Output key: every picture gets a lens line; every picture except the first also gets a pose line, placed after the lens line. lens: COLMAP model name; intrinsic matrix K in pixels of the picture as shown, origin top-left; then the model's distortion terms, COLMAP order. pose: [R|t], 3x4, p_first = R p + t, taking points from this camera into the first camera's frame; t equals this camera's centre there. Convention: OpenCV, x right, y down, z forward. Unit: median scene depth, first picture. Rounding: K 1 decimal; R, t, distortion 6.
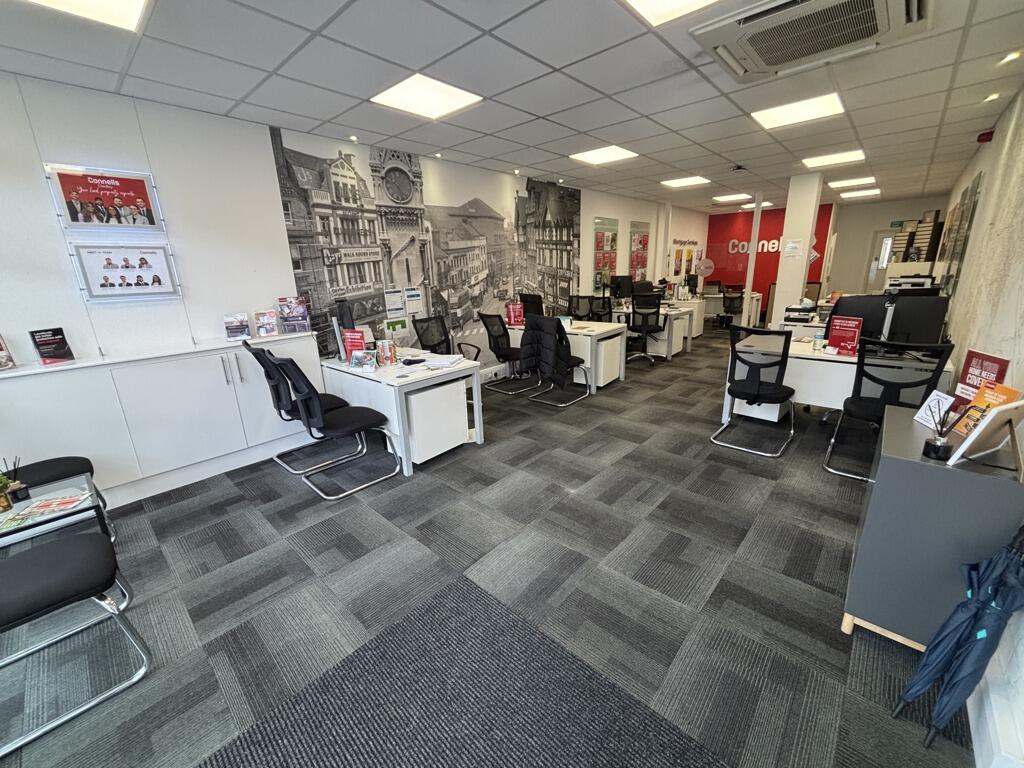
lens RADIAL K [[410.9, 0, 514.7], [0, 410.9, 385.2], [0, 0, 1]] dist [0.002506, 0.000204]
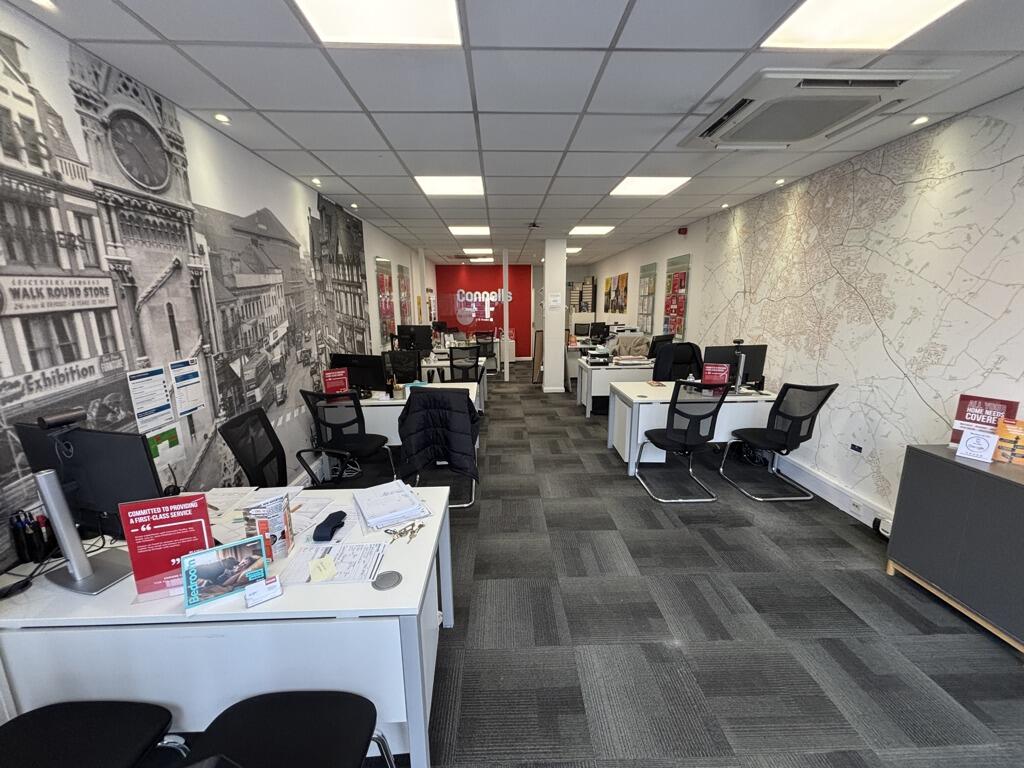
lens RADIAL K [[410.9, 0, 509.5], [0, 410.9, 384.6], [0, 0, 1]] dist [0.002506, 0.000204]
pose [[0.725726, -0.110359, 0.679075, -0.314661], [0.176296, 0.983924, -0.028506, -0.130876], [-0.665012, 0.140405, 0.733516, 0.395862]]
